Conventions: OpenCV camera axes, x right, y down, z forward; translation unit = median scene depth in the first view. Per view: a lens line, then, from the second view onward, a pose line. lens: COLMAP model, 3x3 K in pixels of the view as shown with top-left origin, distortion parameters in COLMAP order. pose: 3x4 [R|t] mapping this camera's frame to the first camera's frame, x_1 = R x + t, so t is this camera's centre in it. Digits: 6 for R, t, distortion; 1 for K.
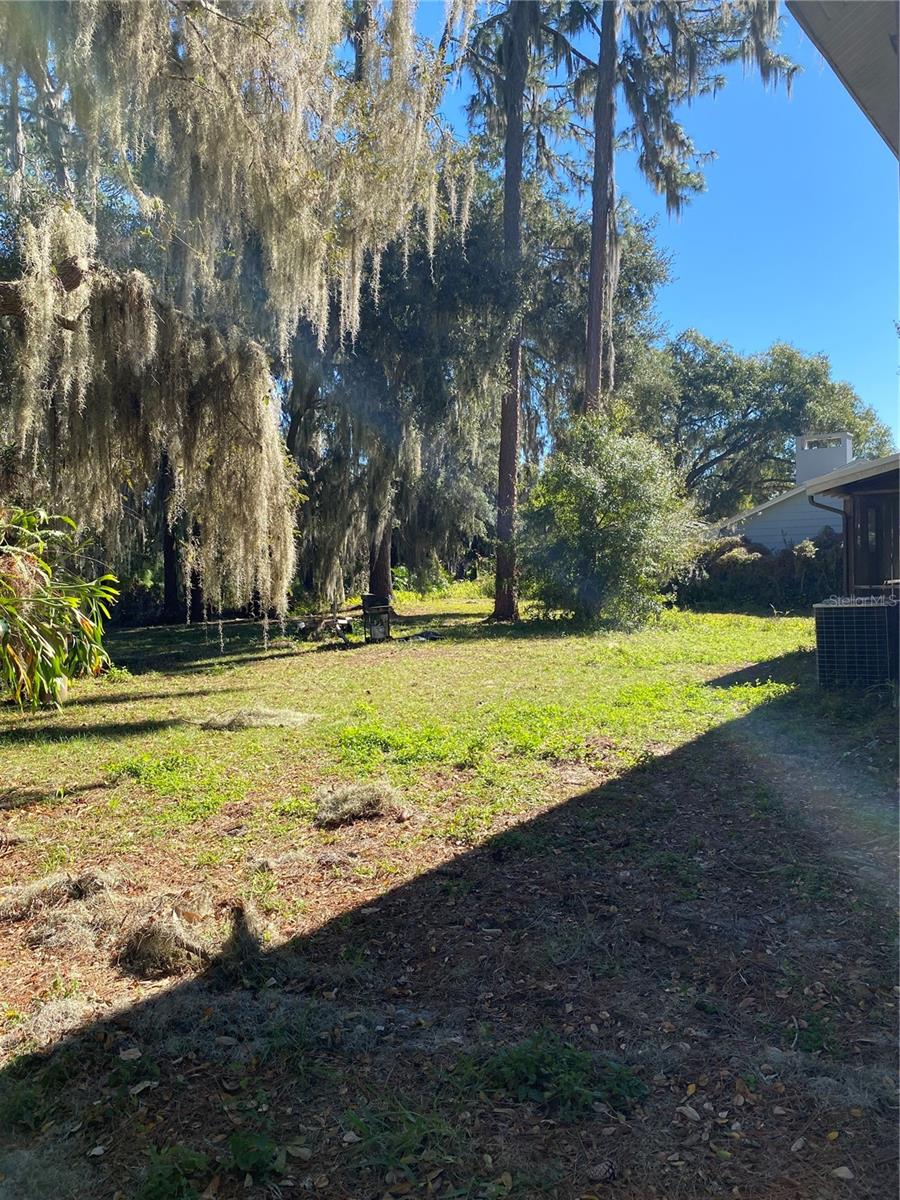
lens RADIAL K [[916.5, 0, 450.0], [0, 916.5, 600.0], [0, 0, 1]] dist [0.039512, -0.053592]
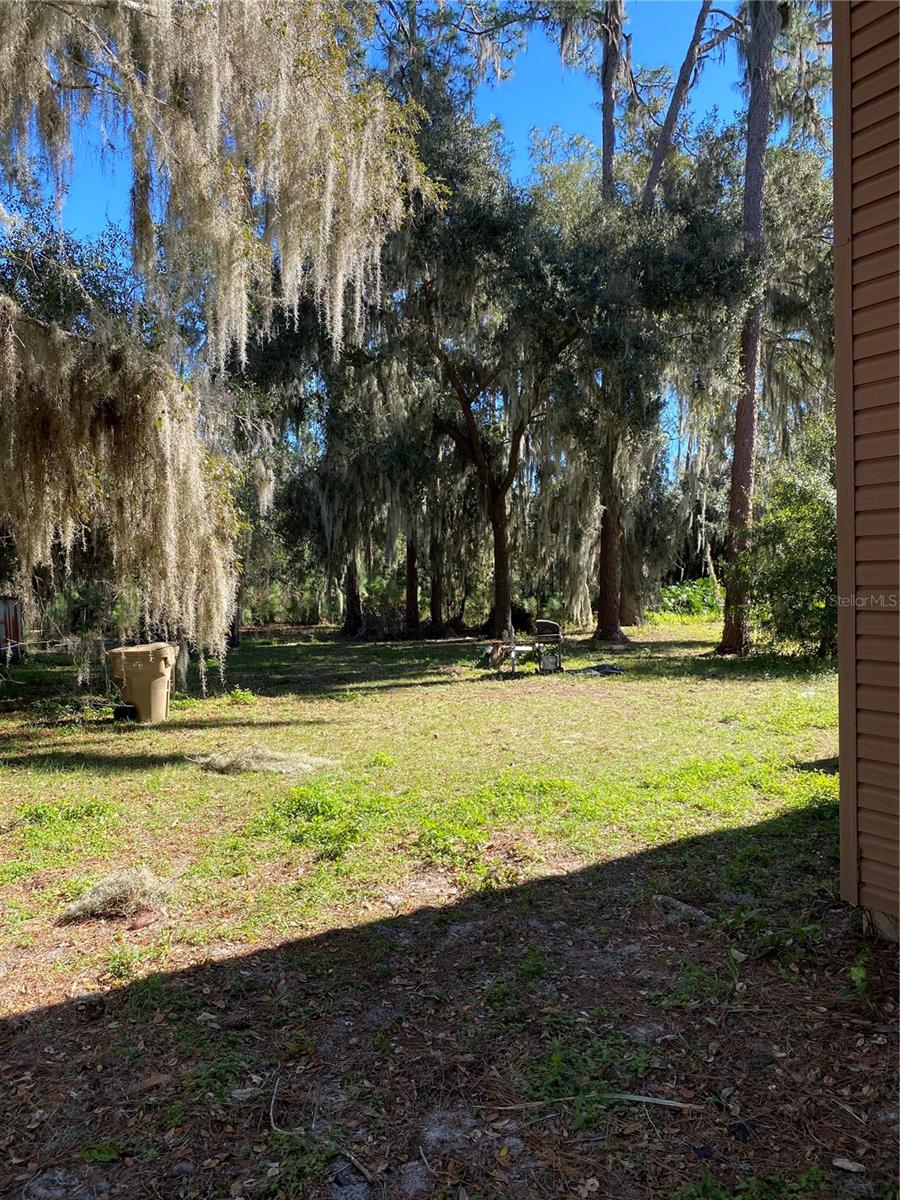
lens RADIAL K [[916.5, 0, 450.0], [0, 916.5, 600.0], [0, 0, 1]] dist [0.039512, -0.053592]
pose [[0.932601, 0.024821, -0.360054, 0.145992], [-0.029616, 0.999531, -0.007806, -0.016157], [0.359692, 0.017944, 0.932899, 0.094375]]
